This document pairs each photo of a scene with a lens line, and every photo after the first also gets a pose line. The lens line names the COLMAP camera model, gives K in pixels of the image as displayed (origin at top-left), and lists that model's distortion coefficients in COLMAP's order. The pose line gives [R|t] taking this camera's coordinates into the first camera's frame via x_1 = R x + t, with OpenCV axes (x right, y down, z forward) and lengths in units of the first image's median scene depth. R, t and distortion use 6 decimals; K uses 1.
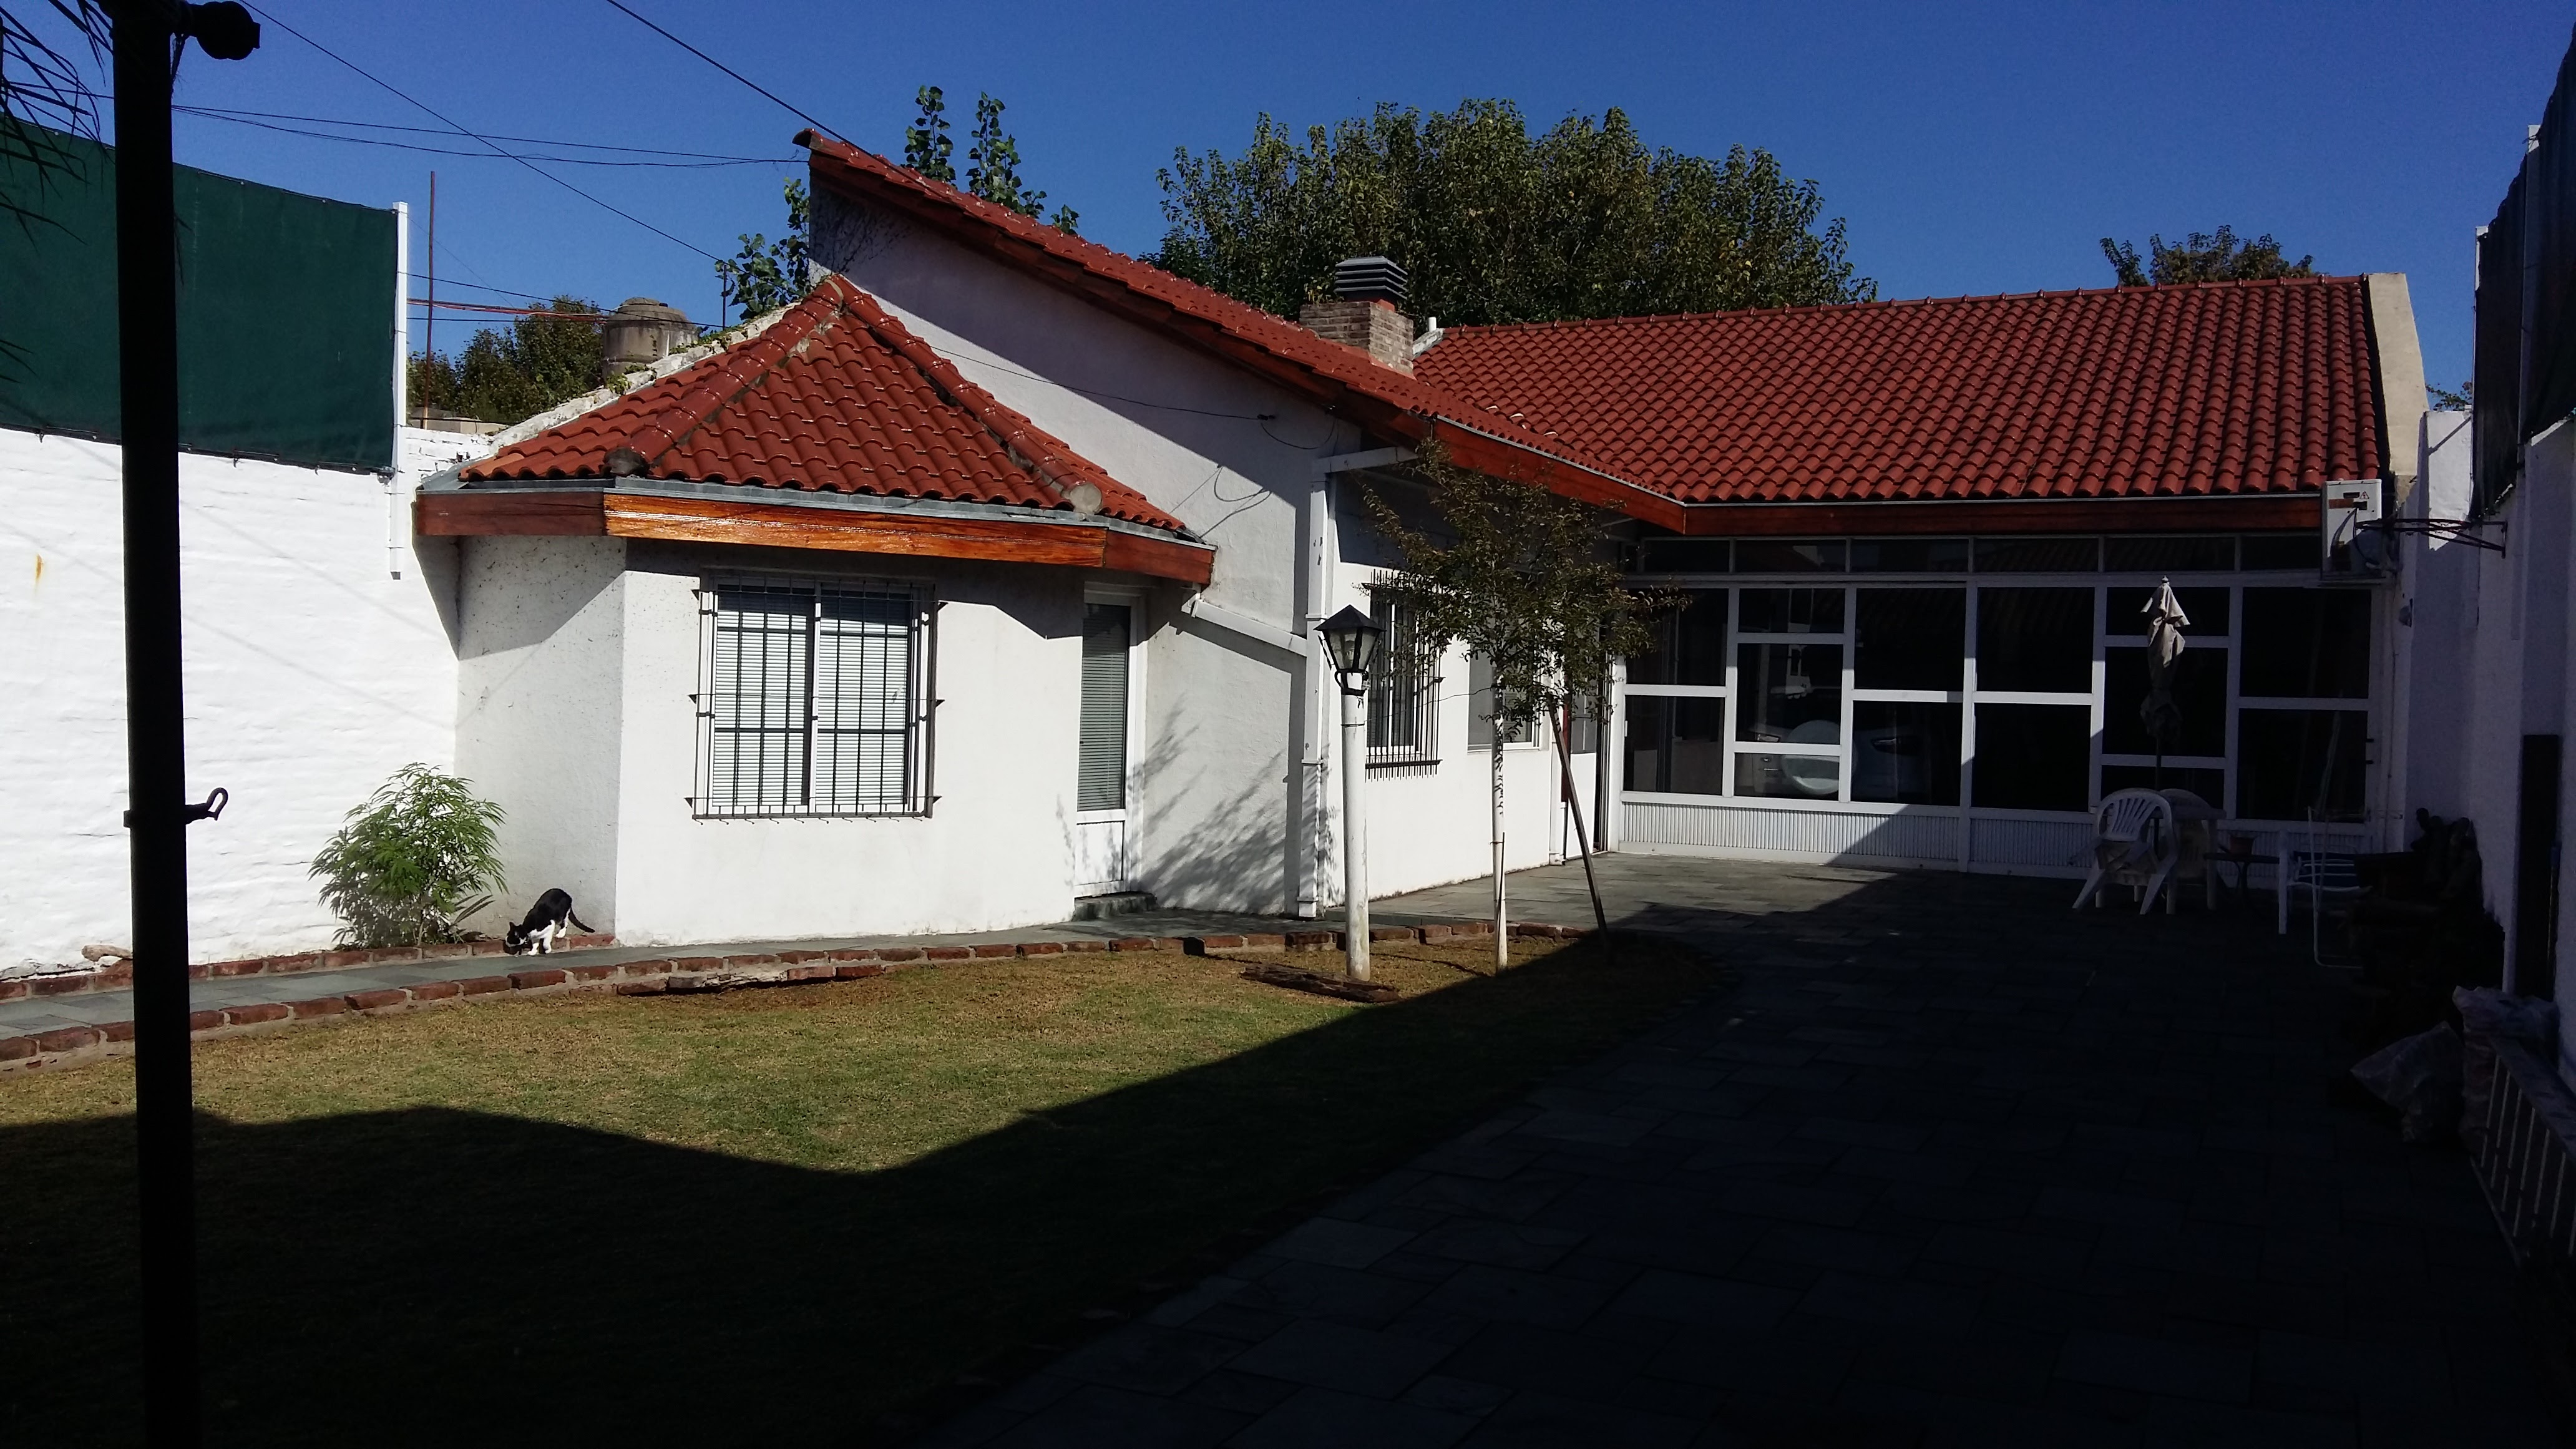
lens RADIAL K [[2142.7, 0, 1290.3], [0, 2142.7, 713.9], [0, 0, 1]] dist [0.059823, -0.064491]
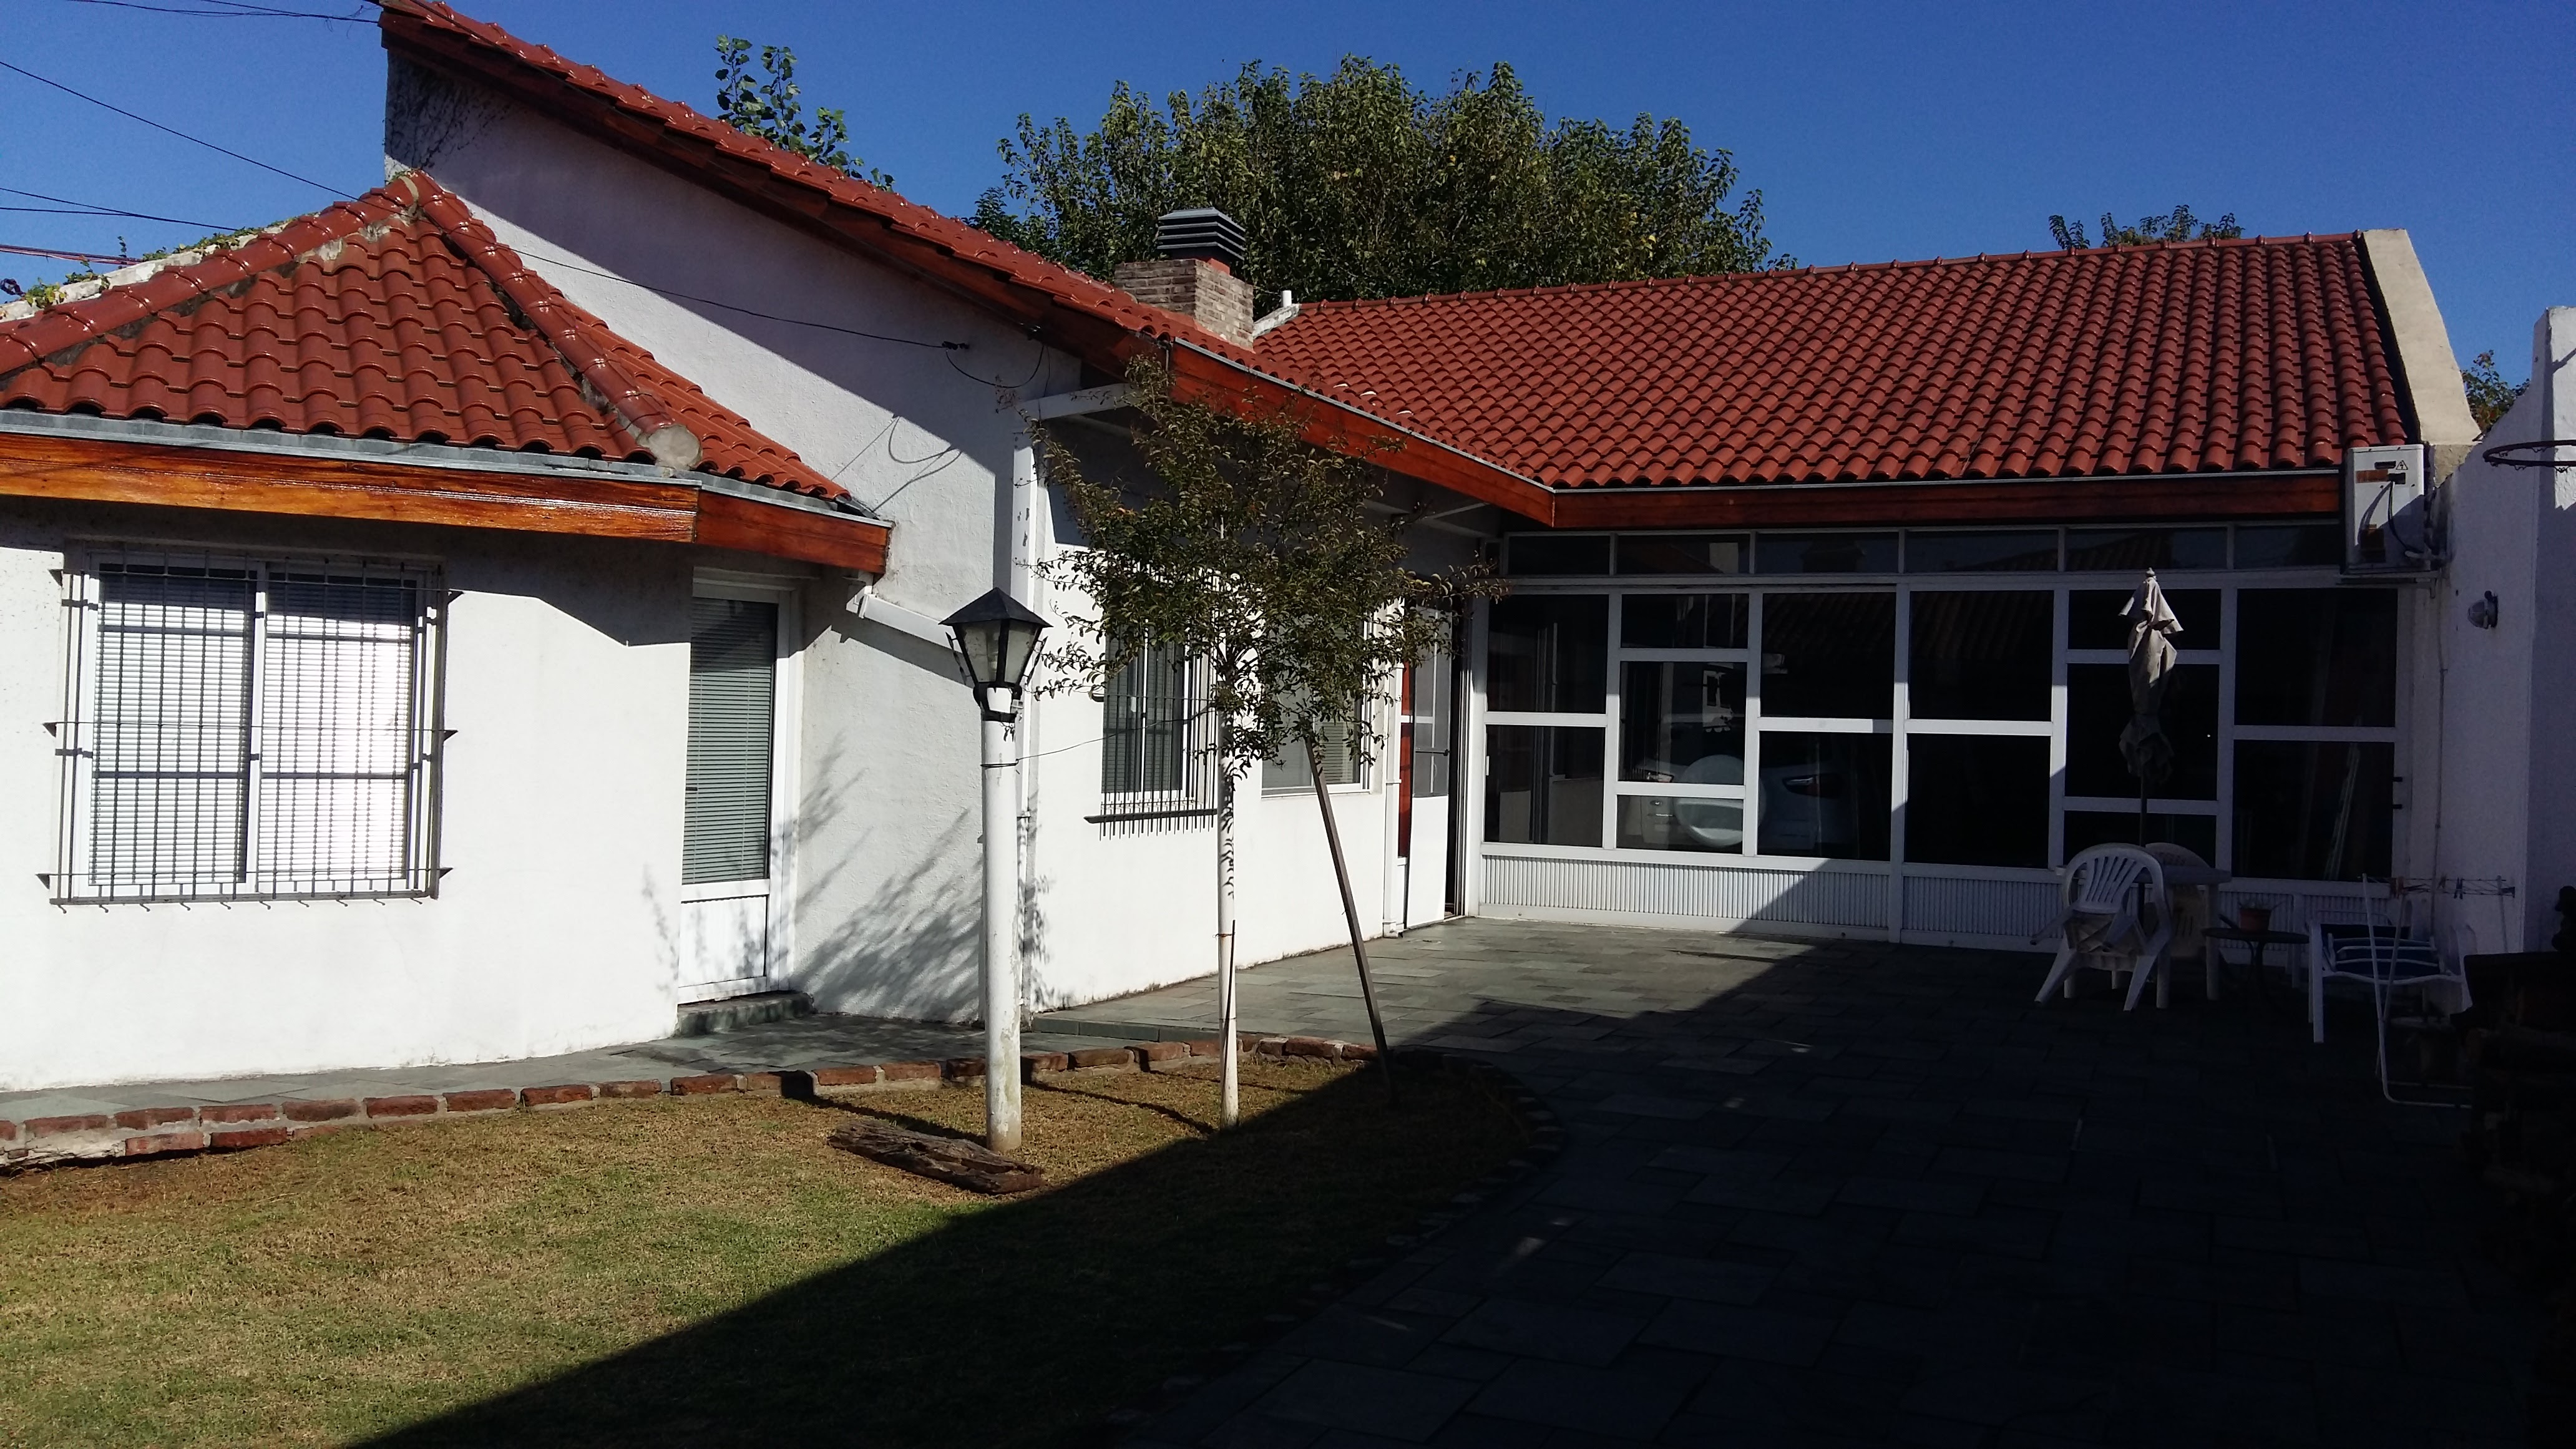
lens RADIAL K [[2142.7, 0, 1294.5], [0, 2142.7, 724.8], [0, 0, 1]] dist [0.059823, -0.064491]
pose [[0.999580, -0.002040, 0.028925, 0.074820], [0.002373, 0.999931, -0.011494, 0.000301], [-0.028899, 0.011558, 0.999516, 0.232024]]
